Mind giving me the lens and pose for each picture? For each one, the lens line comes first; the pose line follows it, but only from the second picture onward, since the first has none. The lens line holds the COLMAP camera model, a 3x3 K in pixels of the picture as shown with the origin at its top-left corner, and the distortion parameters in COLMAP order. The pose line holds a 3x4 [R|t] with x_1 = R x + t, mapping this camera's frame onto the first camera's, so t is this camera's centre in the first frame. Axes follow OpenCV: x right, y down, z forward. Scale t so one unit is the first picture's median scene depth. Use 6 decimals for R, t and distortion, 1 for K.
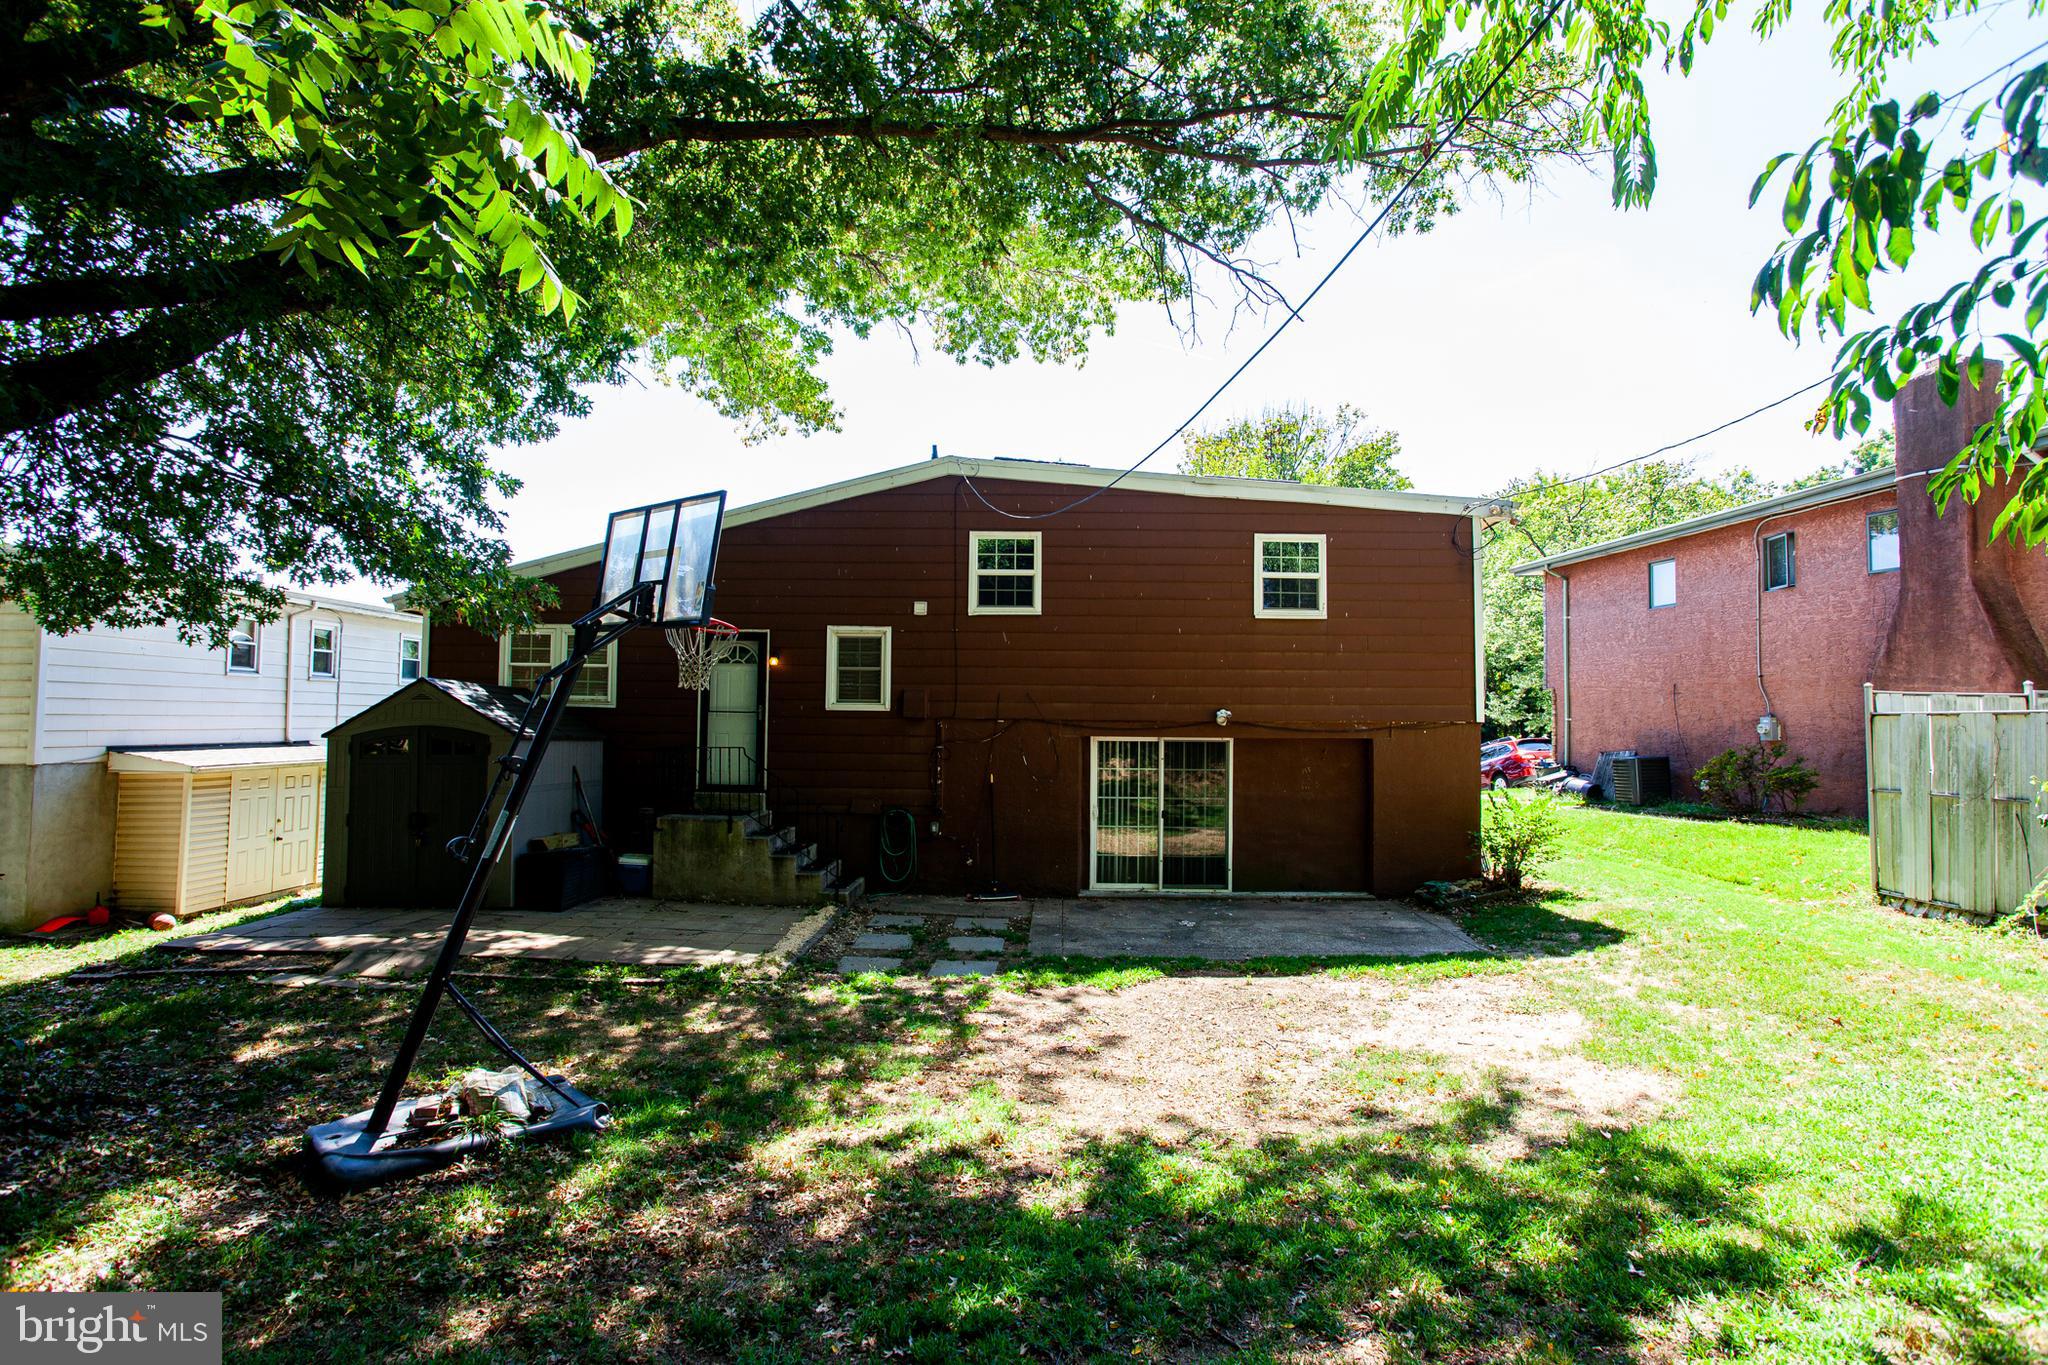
lens RADIAL K [[982.5, 0, 1018.1], [0, 982.5, 677.1], [0, 0, 1]] dist [-0.053938, 0.025966]
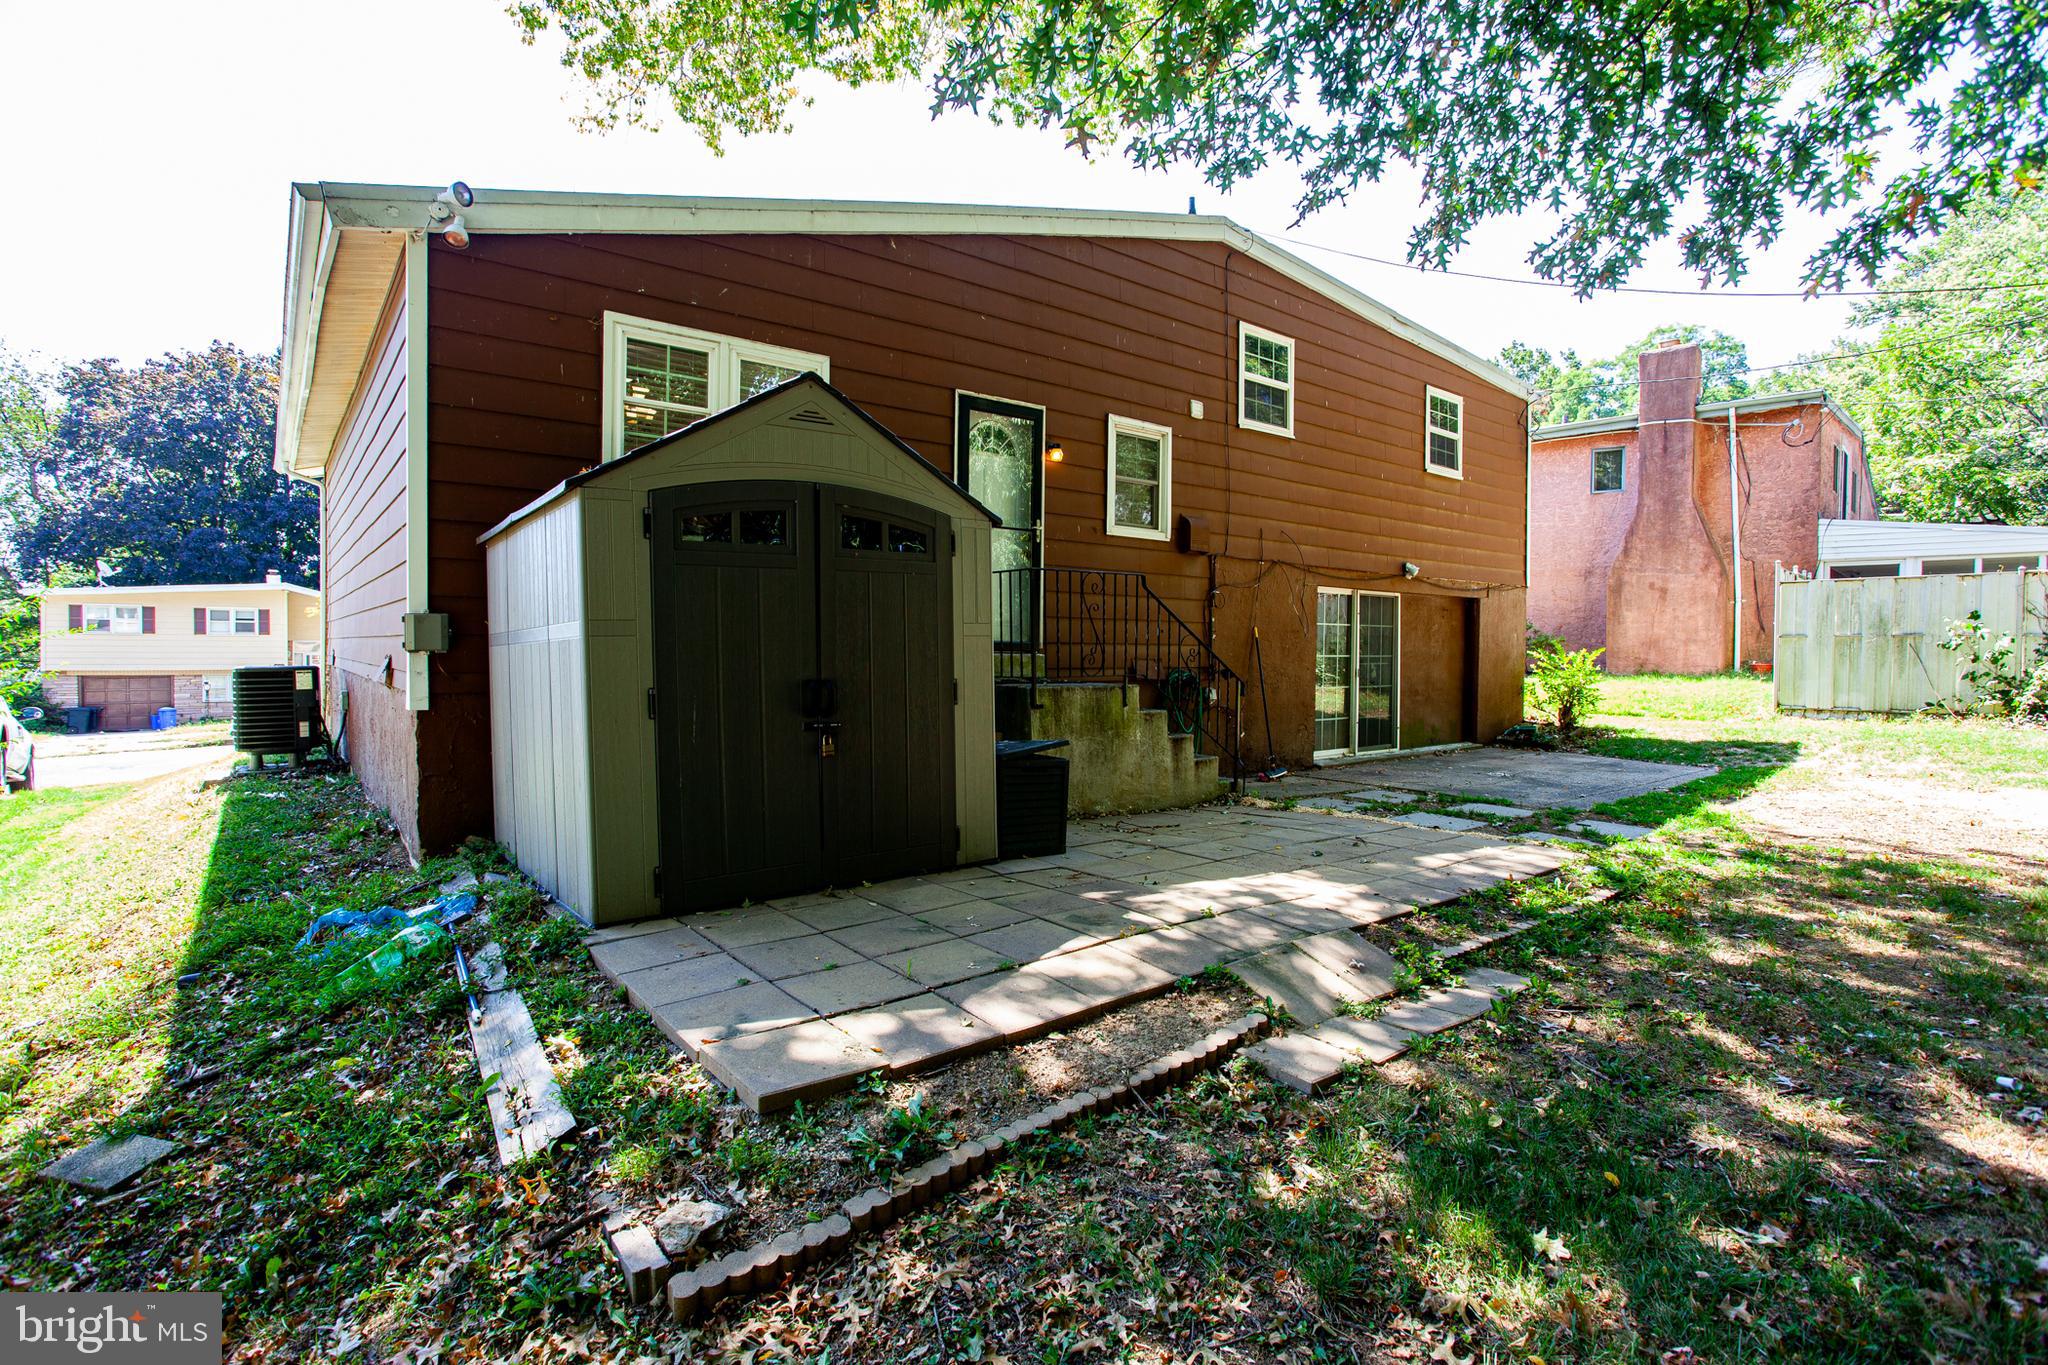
lens RADIAL K [[982.5, 0, 1018.1], [0, 982.5, 677.1], [0, 0, 1]] dist [-0.053938, 0.025966]
pose [[0.769825, -0.023726, 0.637813, -0.697865], [-0.028156, 0.997074, 0.071074, 0.087388], [-0.637633, -0.072673, 0.766904, 0.497127]]
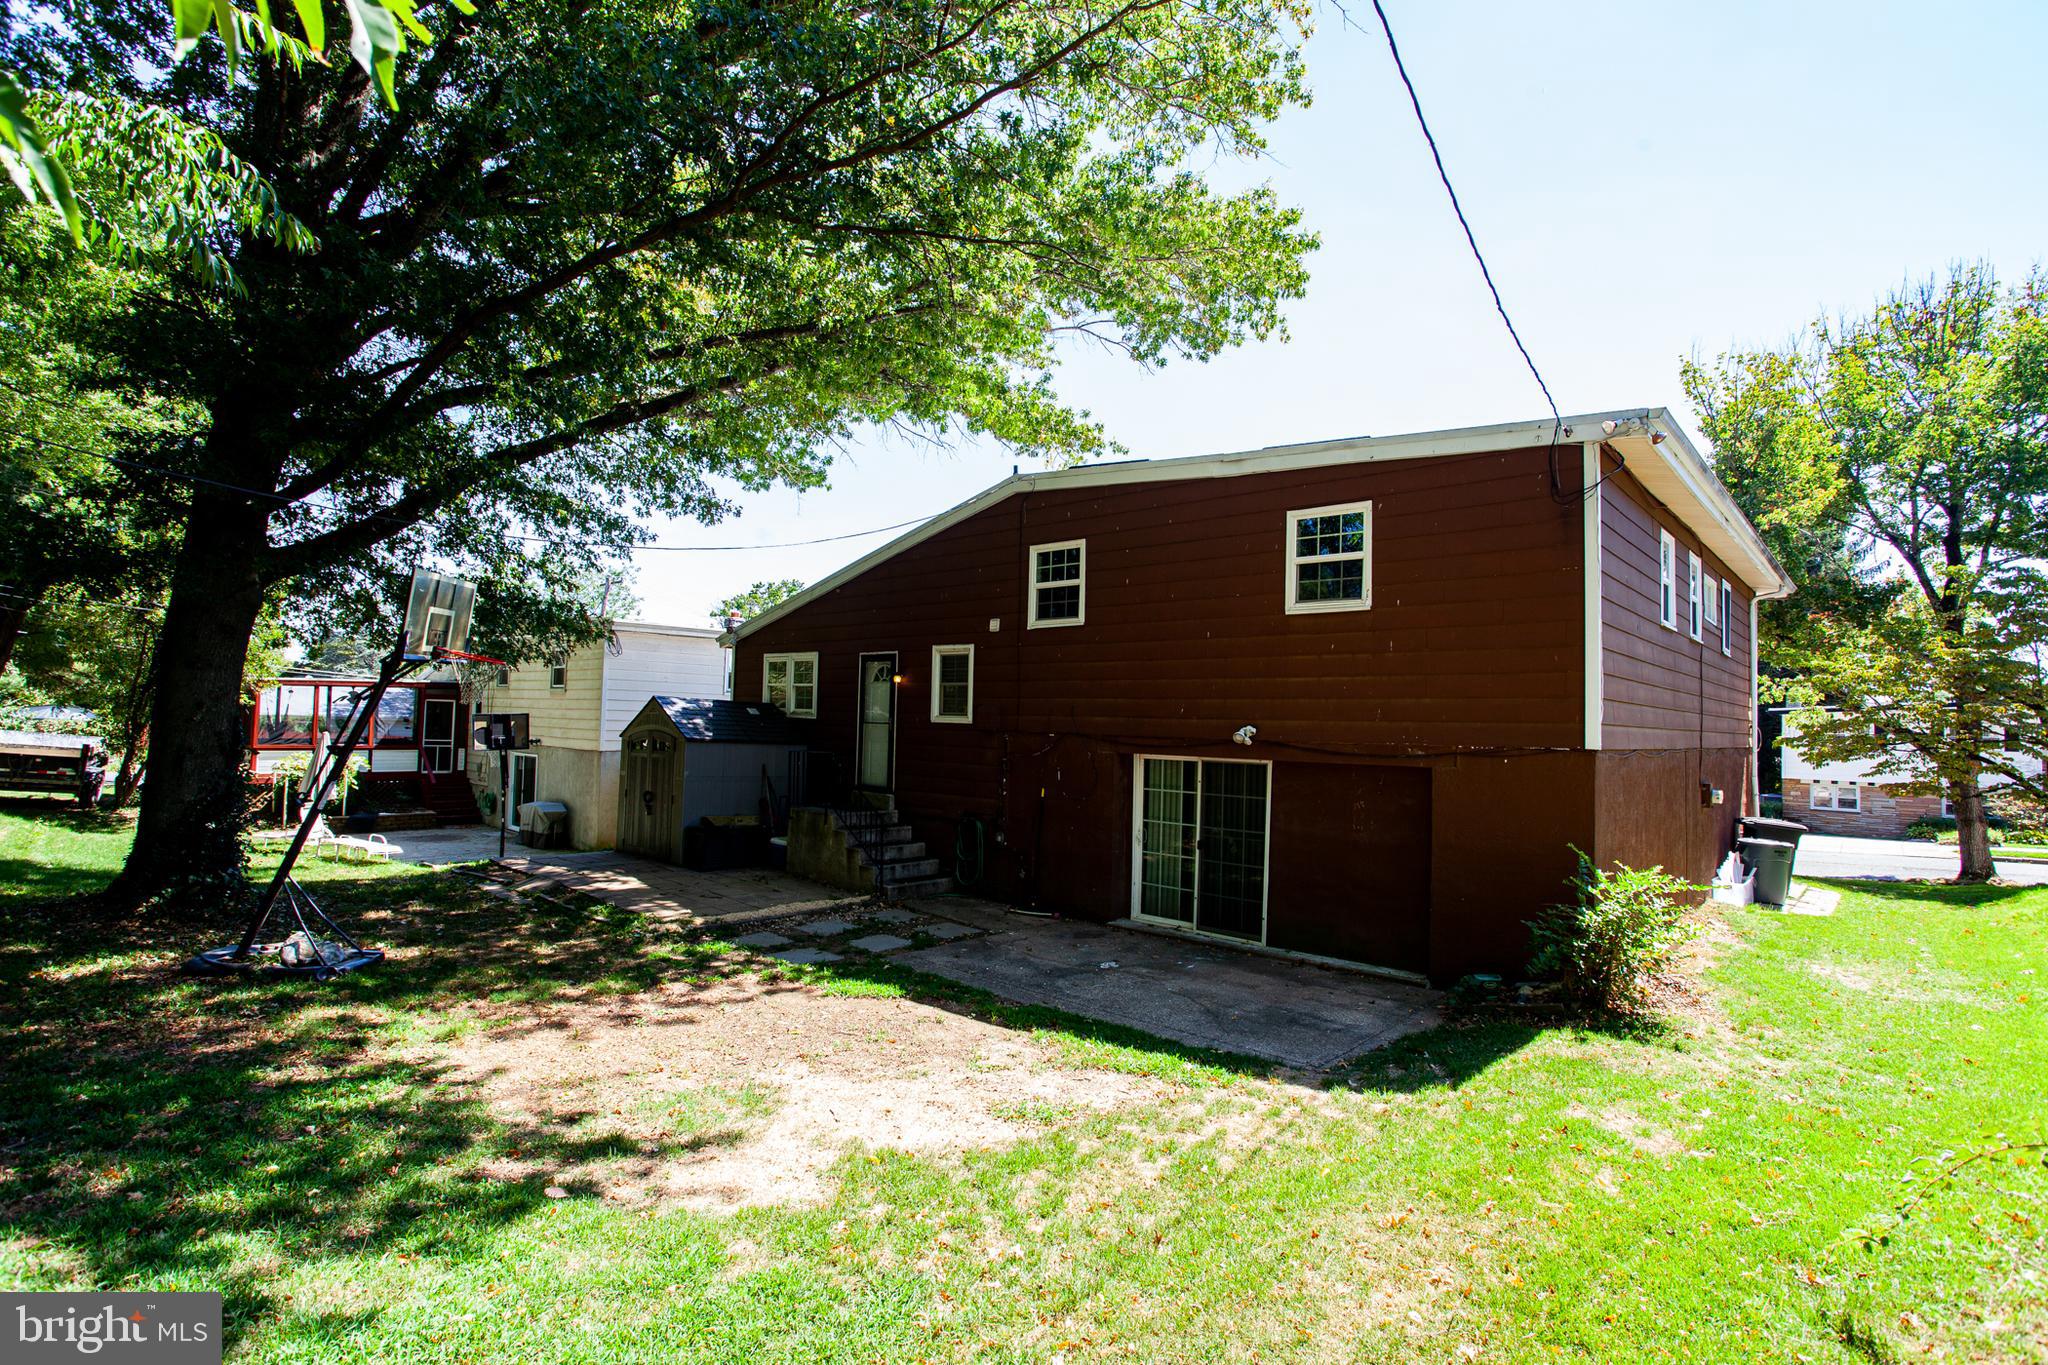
lens RADIAL K [[982.5, 0, 1018.1], [0, 982.5, 677.1], [0, 0, 1]] dist [-0.053938, 0.025966]
pose [[0.746512, -0.020720, -0.665049, 0.615300], [0.011062, 0.999763, -0.018731, 0.004885], [0.665280, 0.006626, 0.746565, 0.241044]]
